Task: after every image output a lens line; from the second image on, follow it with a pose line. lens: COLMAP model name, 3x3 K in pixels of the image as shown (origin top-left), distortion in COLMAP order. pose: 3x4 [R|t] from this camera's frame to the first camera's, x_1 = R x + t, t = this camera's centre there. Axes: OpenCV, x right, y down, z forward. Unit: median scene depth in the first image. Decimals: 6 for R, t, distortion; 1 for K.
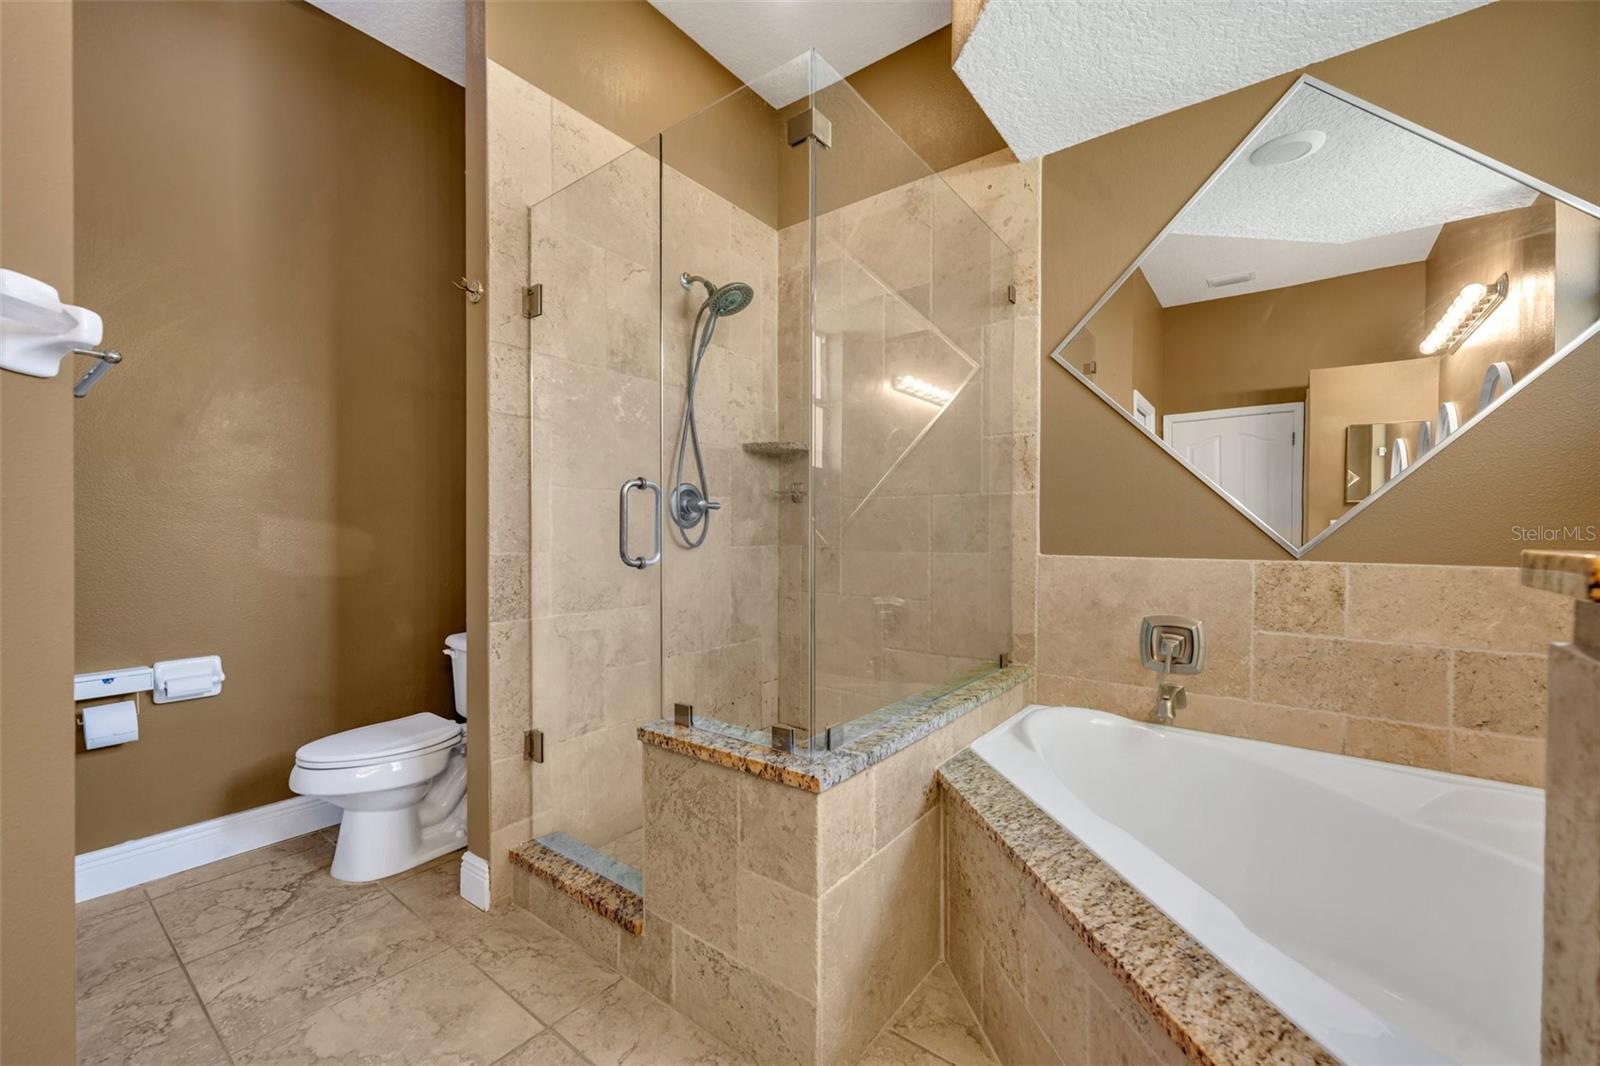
lens RADIAL K [[660.8, 0, 765.9], [0, 660.8, 539.4], [0, 0, 1]] dist [-0.000069, -0.000421]
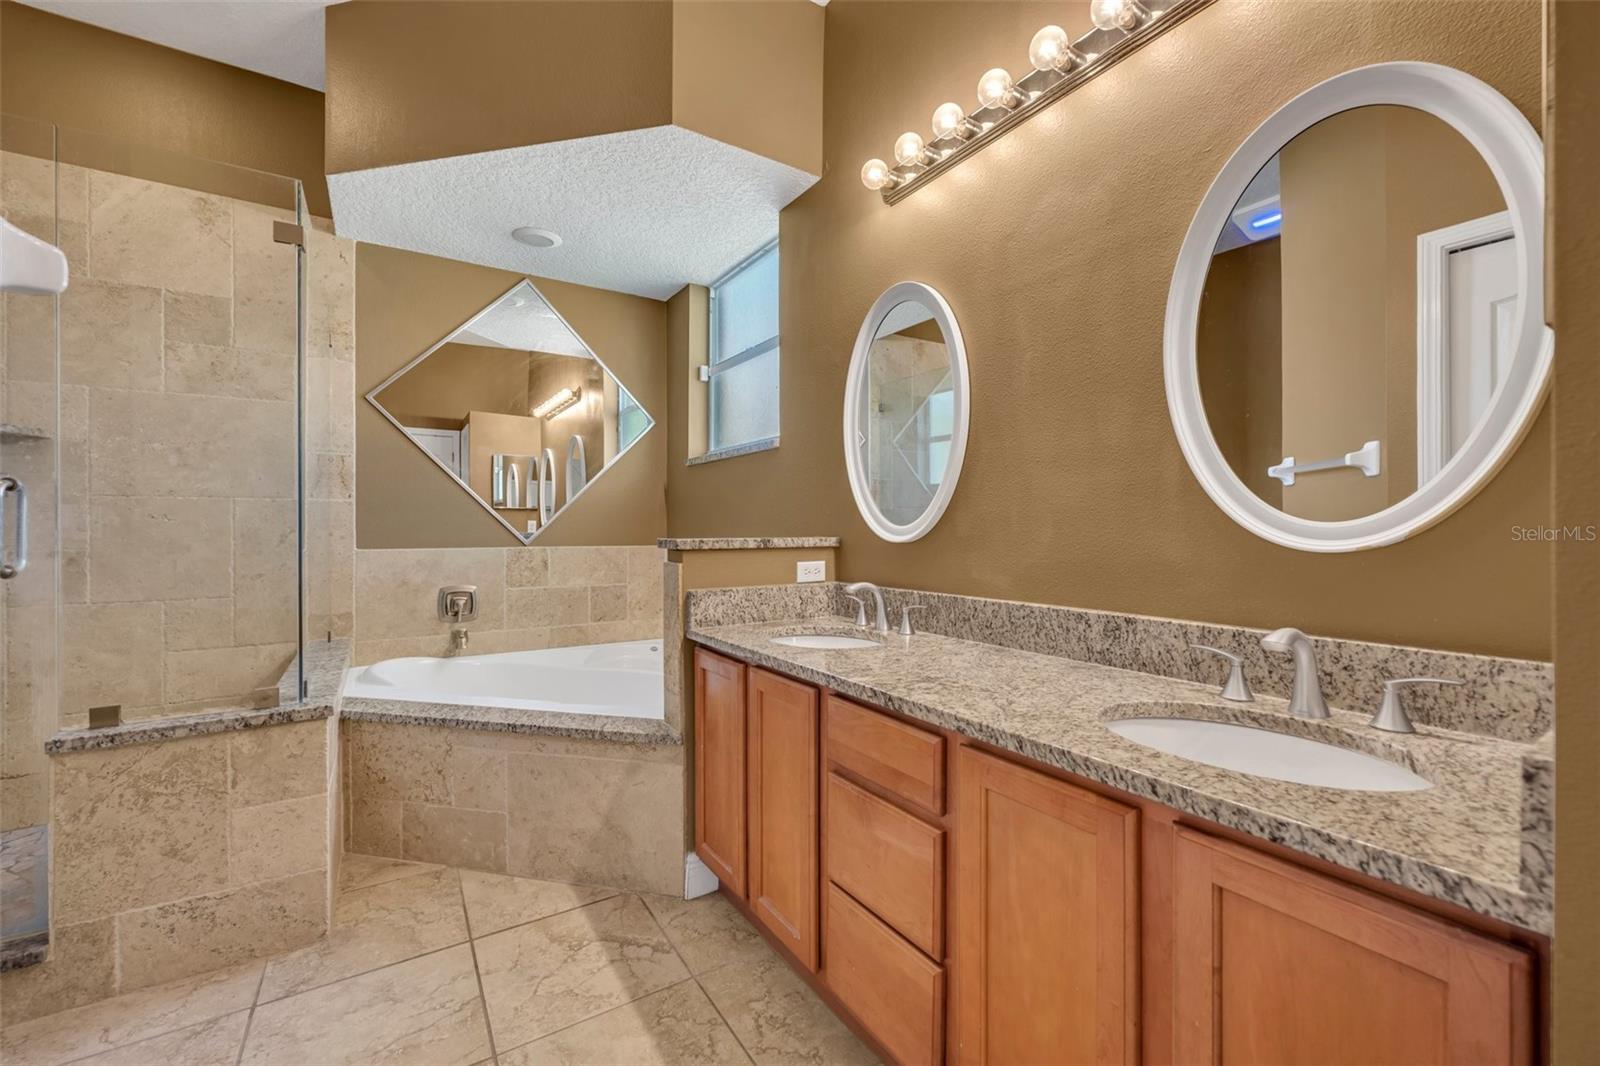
lens RADIAL K [[660.8, 0, 802.0], [0, 660.8, 529.3], [0, 0, 1]] dist [-0.000069, -0.000421]
pose [[0.339779, -0.007509, 0.940475, -0.558542], [0.012986, 0.999910, 0.003291, -0.009703], [-0.940416, 0.011095, 0.339846, -0.279143]]
